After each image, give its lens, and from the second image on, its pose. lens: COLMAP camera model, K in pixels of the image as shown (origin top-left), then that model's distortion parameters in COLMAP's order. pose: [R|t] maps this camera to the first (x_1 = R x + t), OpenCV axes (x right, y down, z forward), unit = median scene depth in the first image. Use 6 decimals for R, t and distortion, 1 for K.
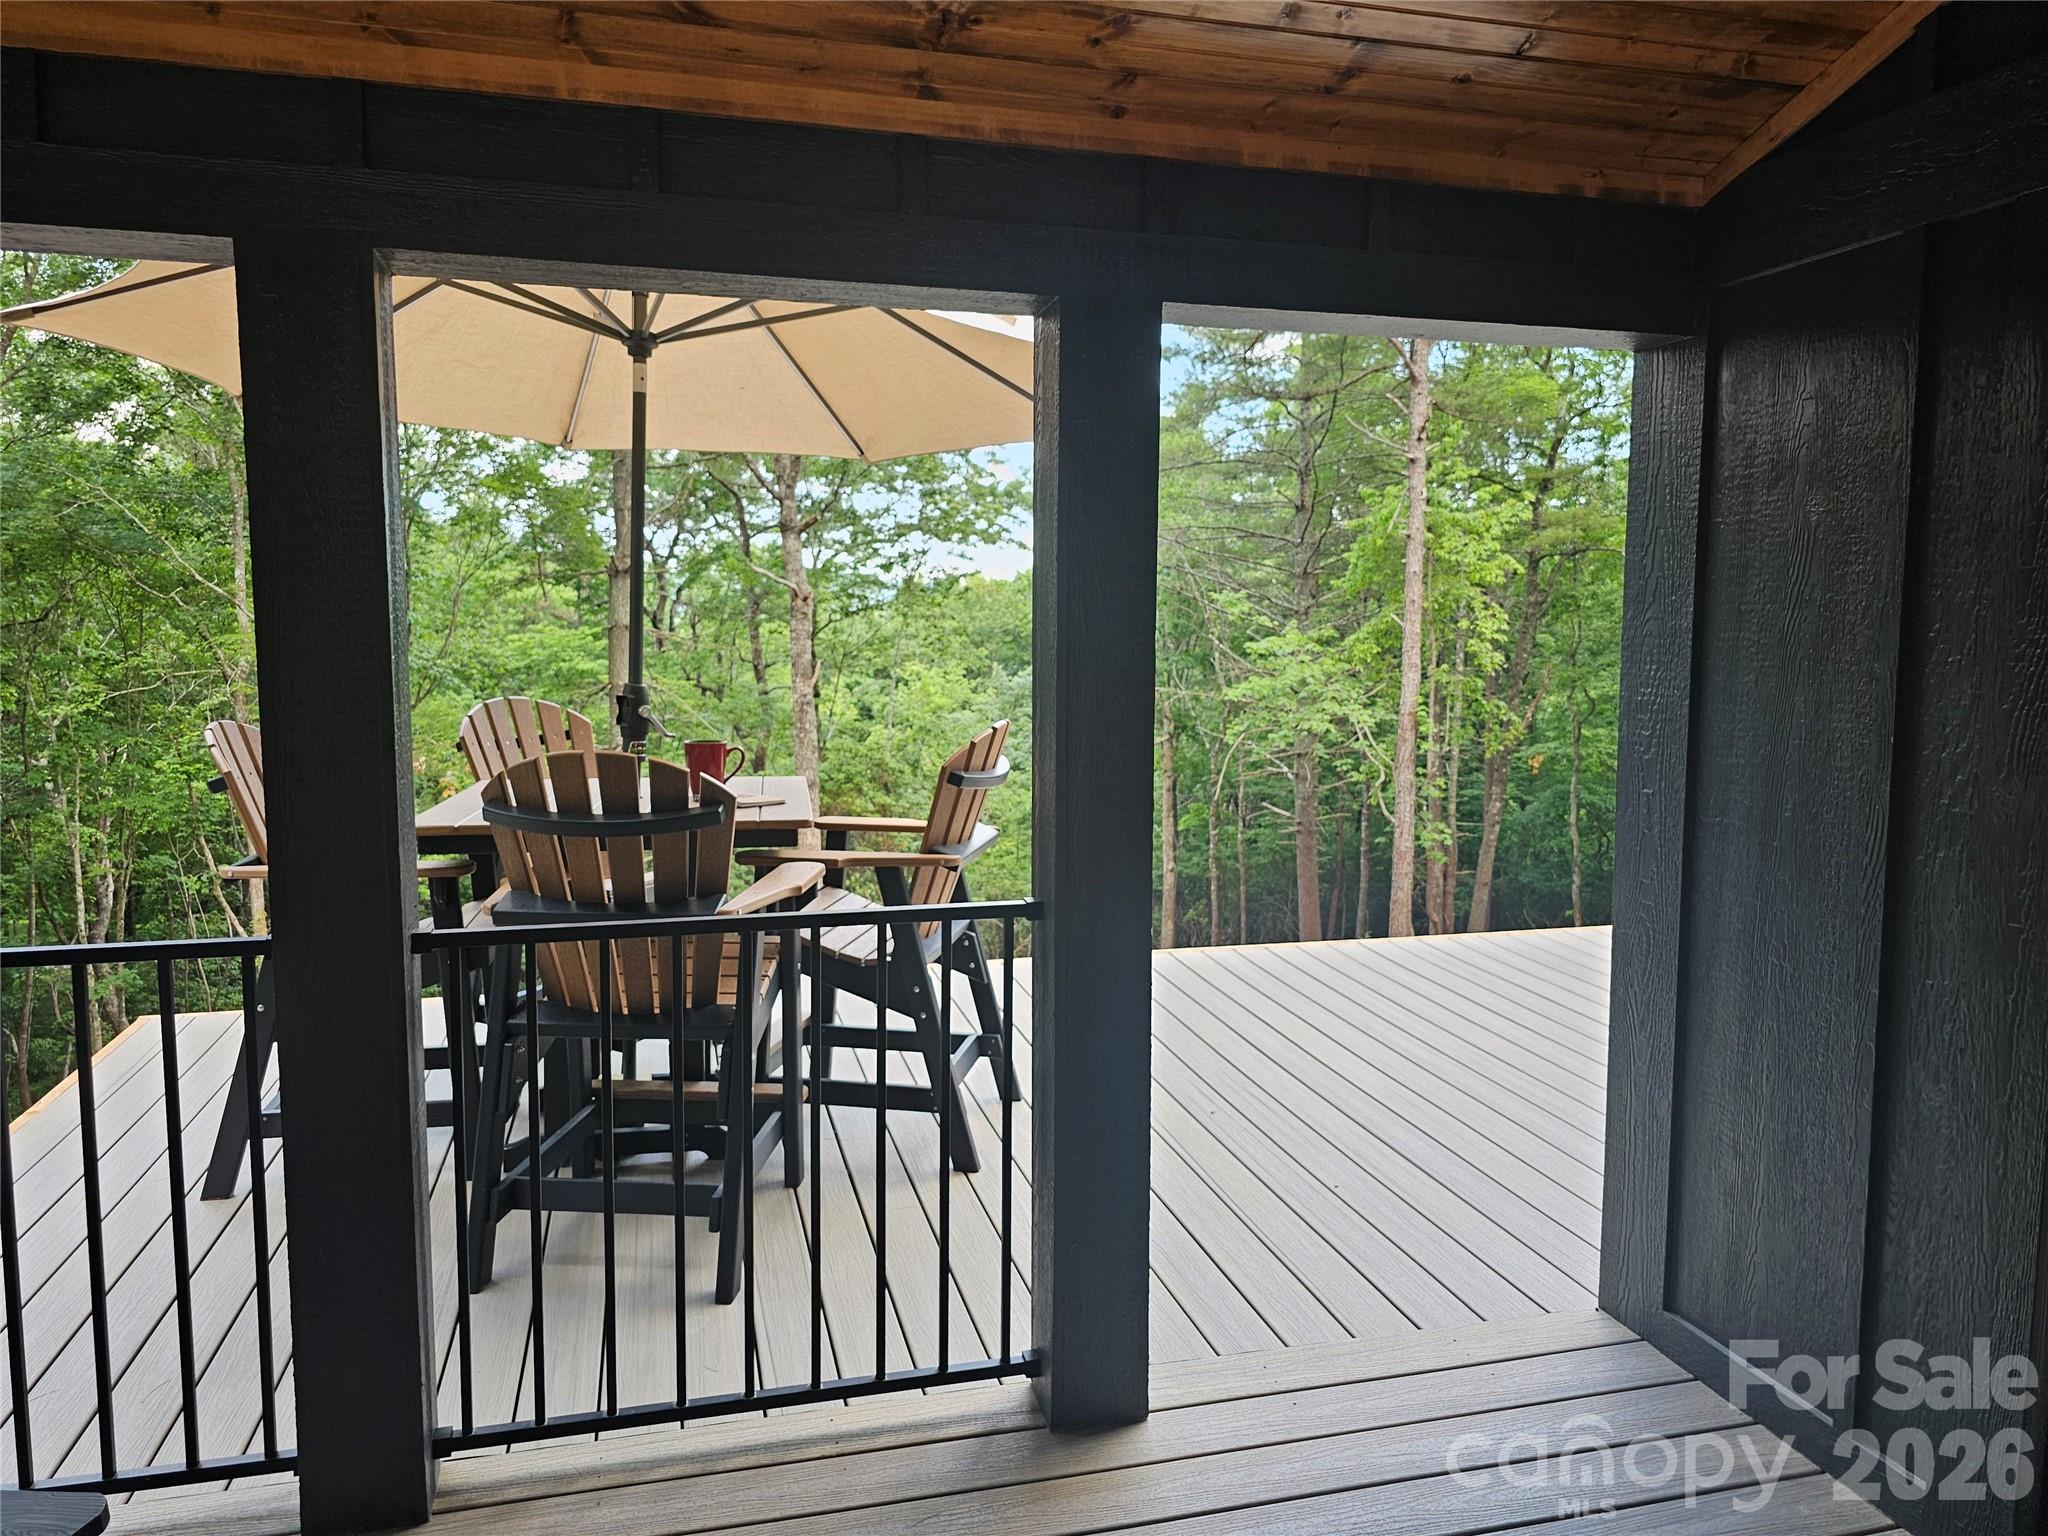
lens RADIAL K [[1407.3, 0, 1003.7], [0, 1407.3, 770.0], [0, 0, 1]] dist [0.044520, -0.047541]
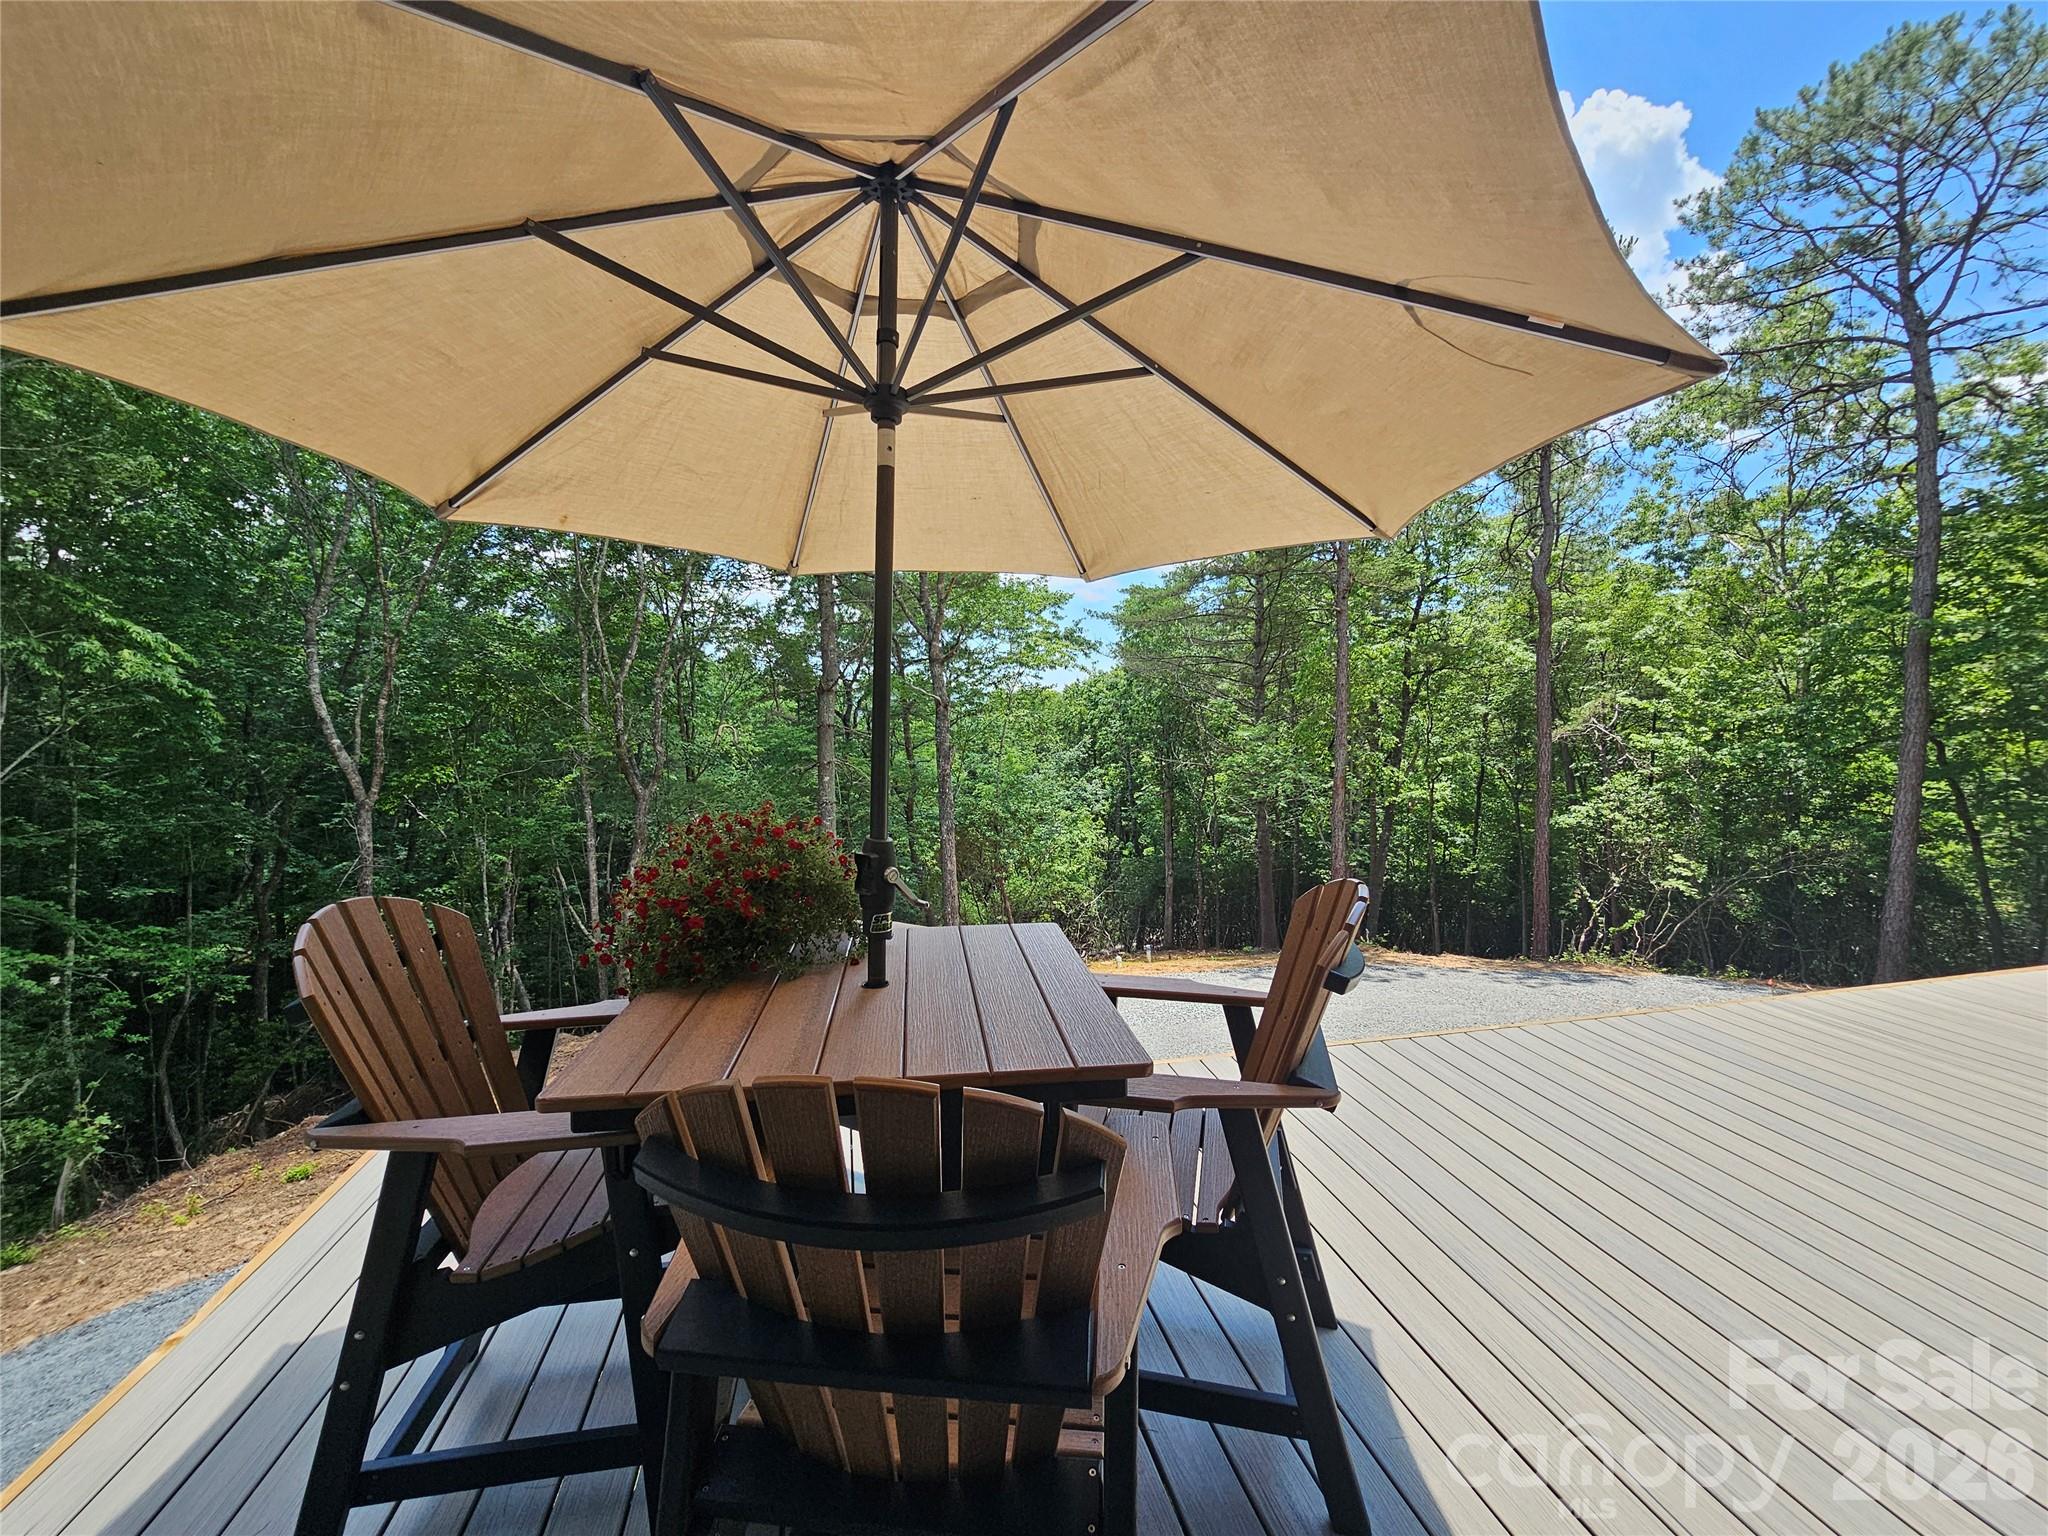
lens RADIAL K [[835.0, 0, 1015.9], [0, 835.0, 769.7], [0, 0, 1]] dist [-0.007534, 0.000536]
pose [[0.999299, -0.010159, -0.036027, -0.213589], [0.008672, 0.999113, -0.041200, -0.100332], [0.036413, 0.040859, 0.998501, 0.687364]]
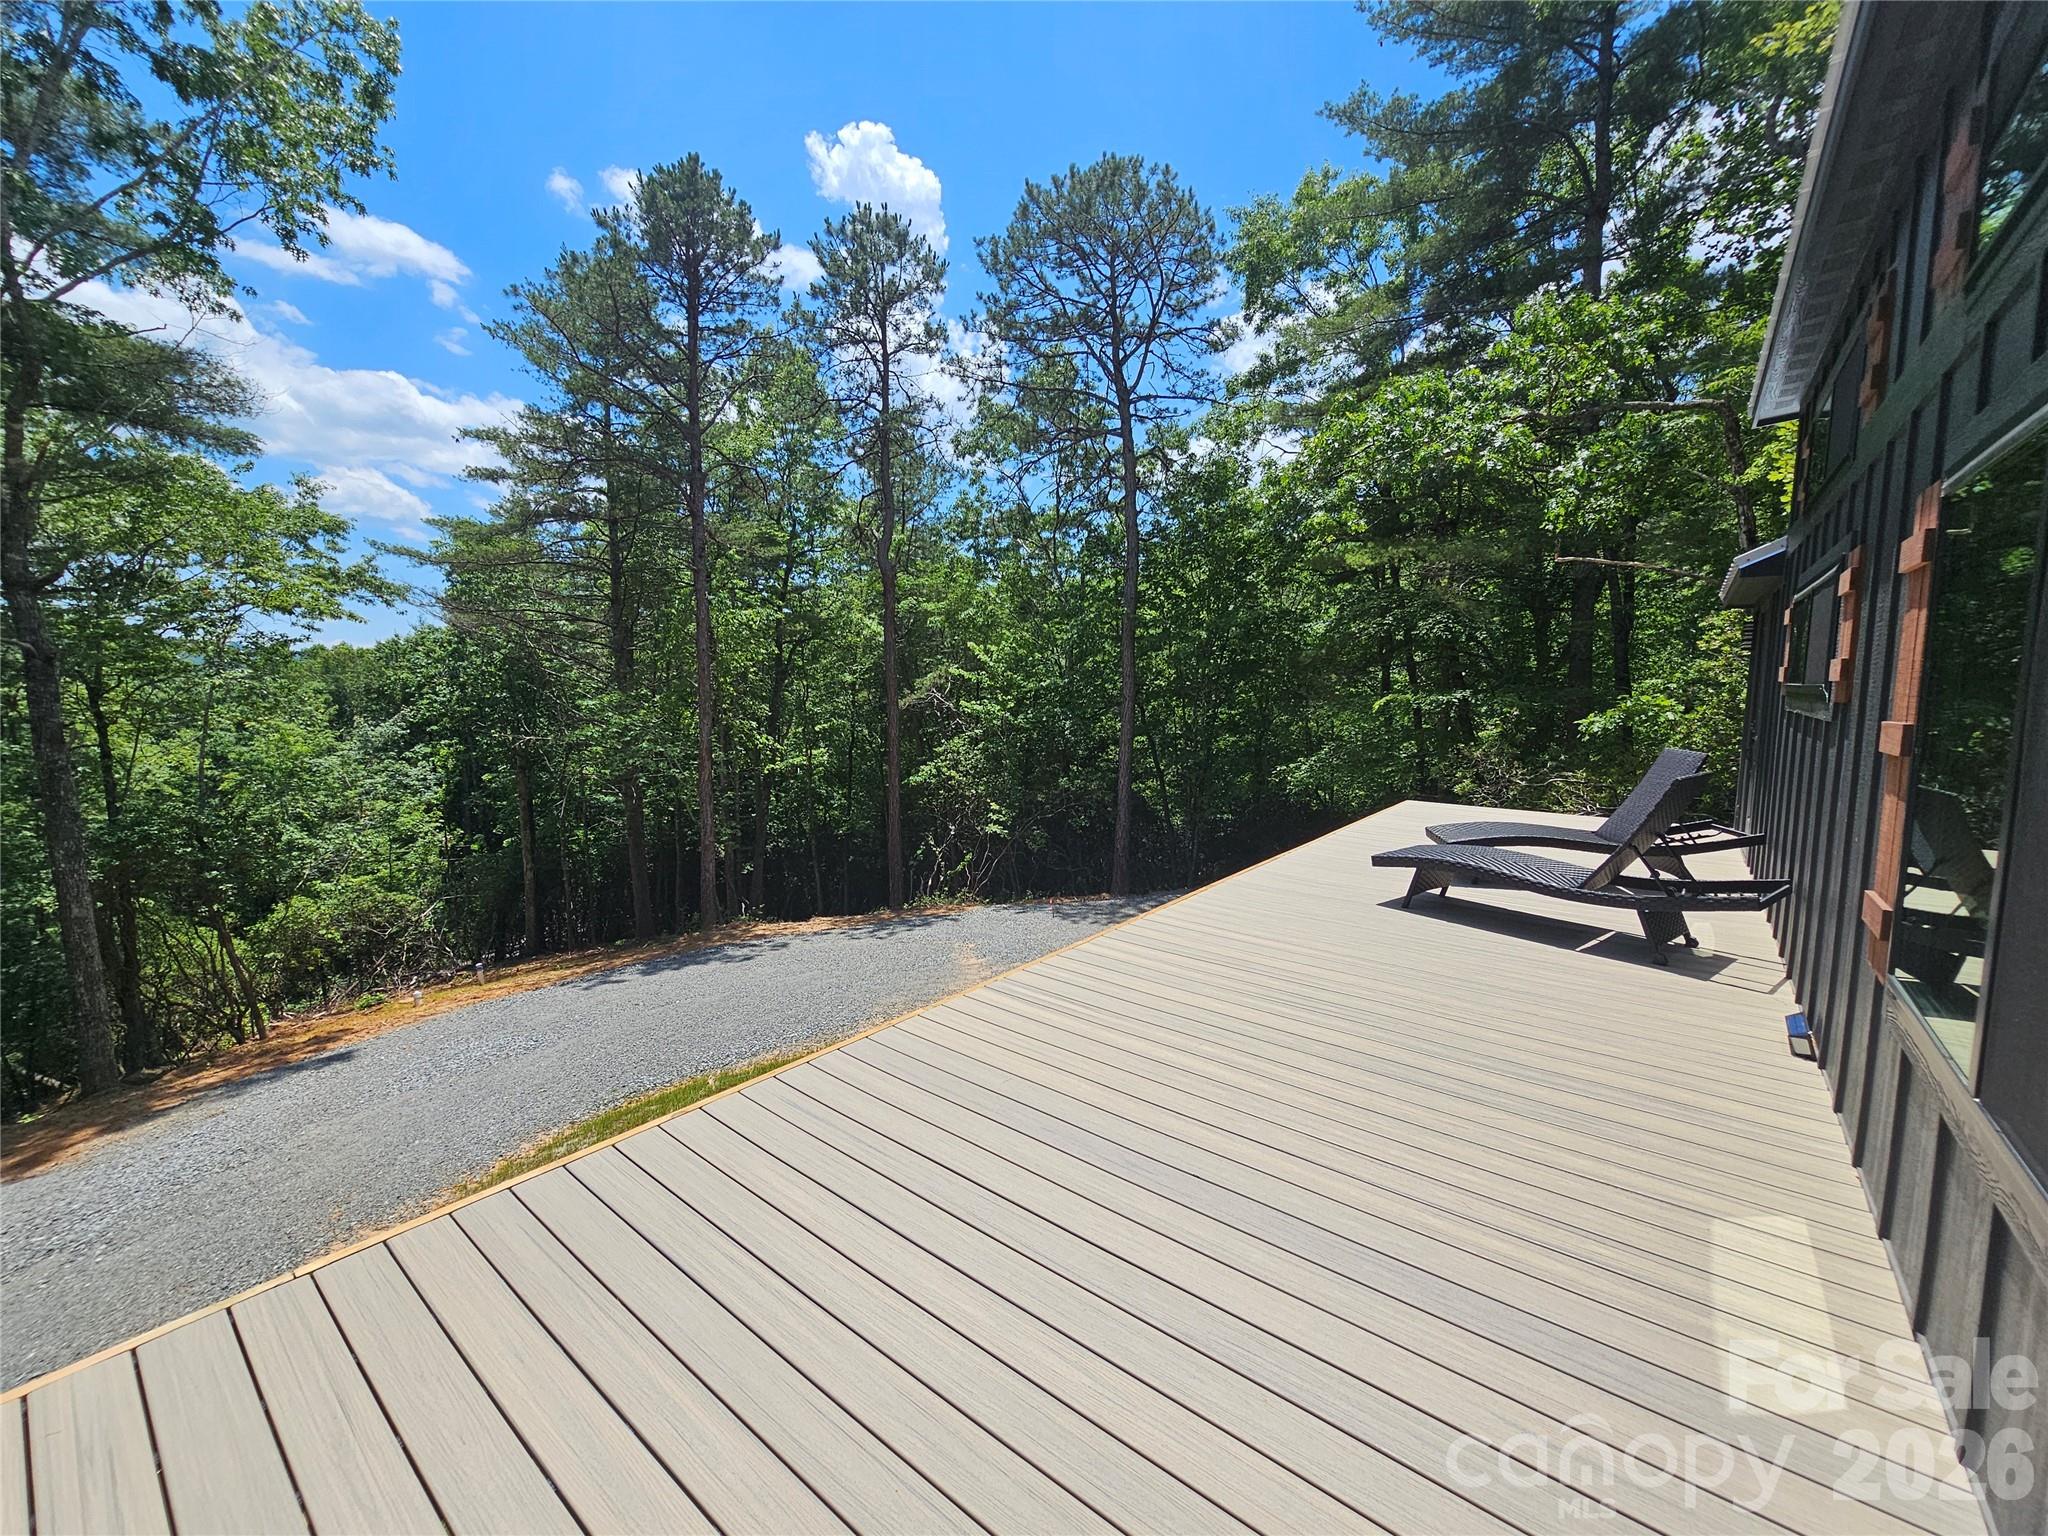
lens RADIAL K [[835.0, 0, 1018.7], [0, 835.0, 773.3], [0, 0, 1]] dist [-0.007534, 0.000536]
pose [[0.797034, -0.065163, 0.600408, 0.213822], [0.062421, 0.997726, 0.025421, -0.116784], [-0.600700, 0.017217, 0.799289, 0.987008]]
